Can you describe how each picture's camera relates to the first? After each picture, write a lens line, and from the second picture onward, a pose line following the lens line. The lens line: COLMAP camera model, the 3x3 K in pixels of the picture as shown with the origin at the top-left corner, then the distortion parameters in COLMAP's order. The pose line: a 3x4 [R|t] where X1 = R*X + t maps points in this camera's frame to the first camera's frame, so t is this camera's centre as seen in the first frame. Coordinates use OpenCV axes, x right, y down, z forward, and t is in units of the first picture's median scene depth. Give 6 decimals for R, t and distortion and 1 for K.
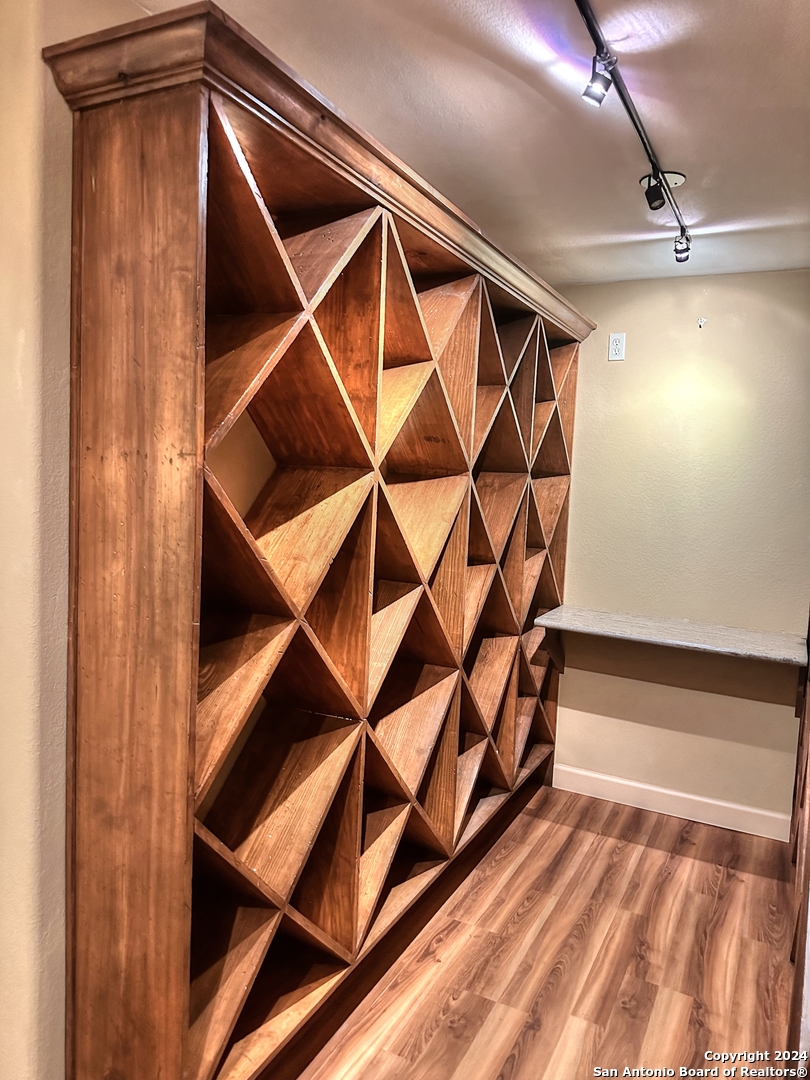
lens RADIAL K [[784.4, 0, 410.4], [0, 784.4, 544.9], [0, 0, 1]] dist [0.042501, -0.037392]
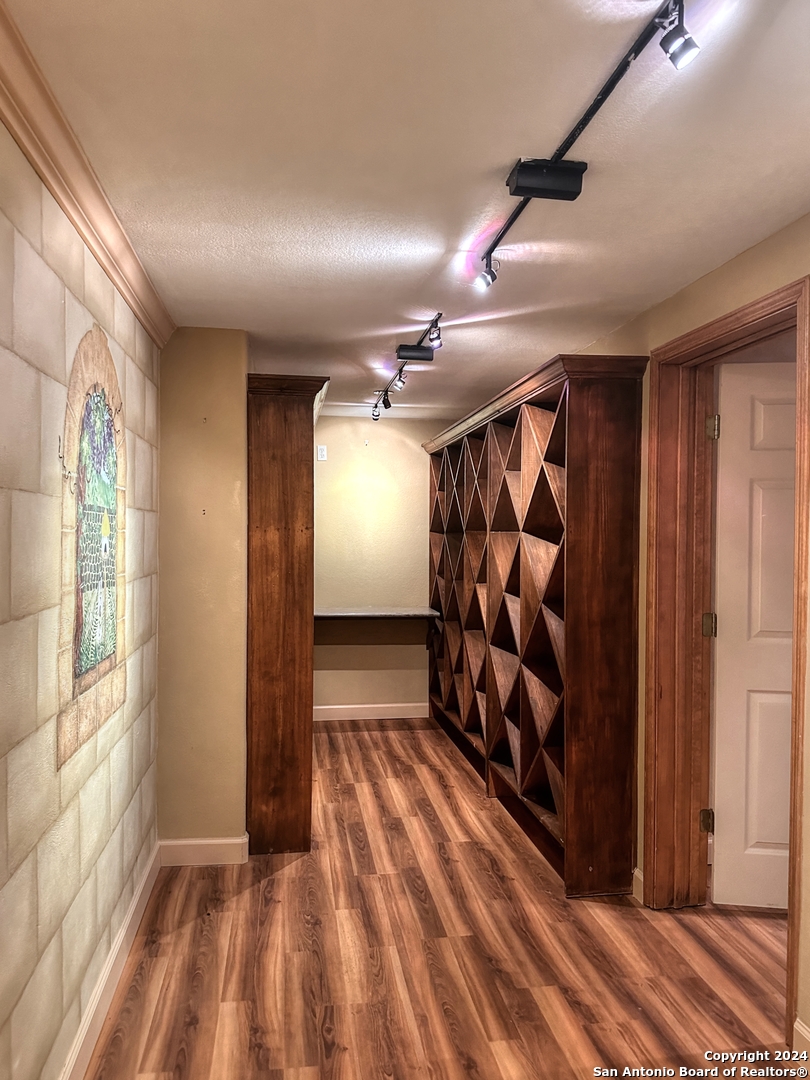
lens RADIAL K [[784.4, 0, 402.8], [0, 784.4, 536.3], [0, 0, 1]] dist [0.042501, -0.037392]
pose [[0.825866, -0.047655, 0.561849, -1.389853], [0.085552, 0.995477, -0.041320, 0.046646], [-0.557338, 0.082192, 0.826207, -1.258365]]
